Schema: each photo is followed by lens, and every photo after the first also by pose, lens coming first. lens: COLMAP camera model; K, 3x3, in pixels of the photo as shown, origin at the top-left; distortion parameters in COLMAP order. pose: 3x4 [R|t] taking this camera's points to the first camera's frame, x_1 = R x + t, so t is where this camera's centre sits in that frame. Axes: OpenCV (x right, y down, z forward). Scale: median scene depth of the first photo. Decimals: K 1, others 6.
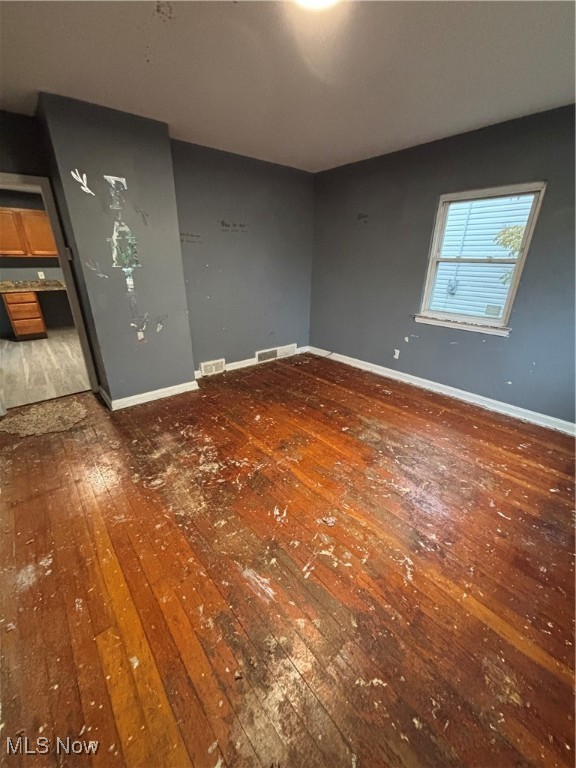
lens RADIAL K [[307.9, 0, 285.9], [0, 307.9, 386.6], [0, 0, 1]] dist [0.004605, -0.000650]
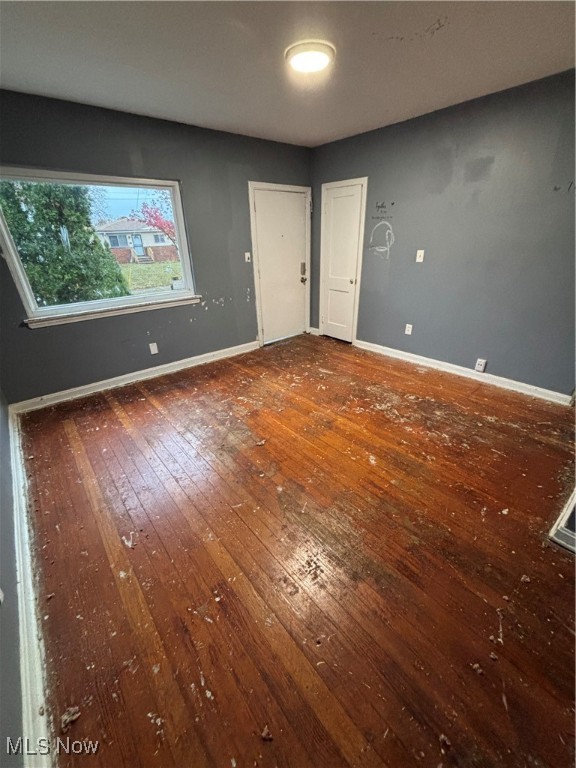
lens RADIAL K [[307.9, 0, 289.4], [0, 307.9, 385.6], [0, 0, 1]] dist [0.004605, -0.000650]
pose [[-0.999765, 0.021656, 0.000683, 0.117499], [0.014849, 0.661875, 0.749467, -0.657123], [0.015778, 0.749301, -0.662041, 1.556029]]
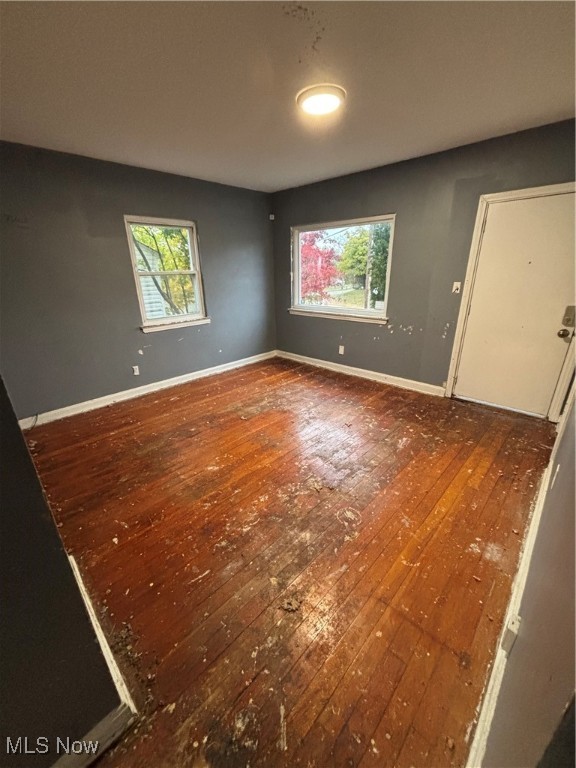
lens RADIAL K [[307.9, 0, 288.7], [0, 307.9, 387.6], [0, 0, 1]] dist [0.004605, -0.000650]
pose [[-0.115246, -0.365352, 0.923708, -0.907815], [0.402482, 0.832977, 0.379681, -0.348859], [-0.908145, 0.415533, 0.051050, 0.792468]]
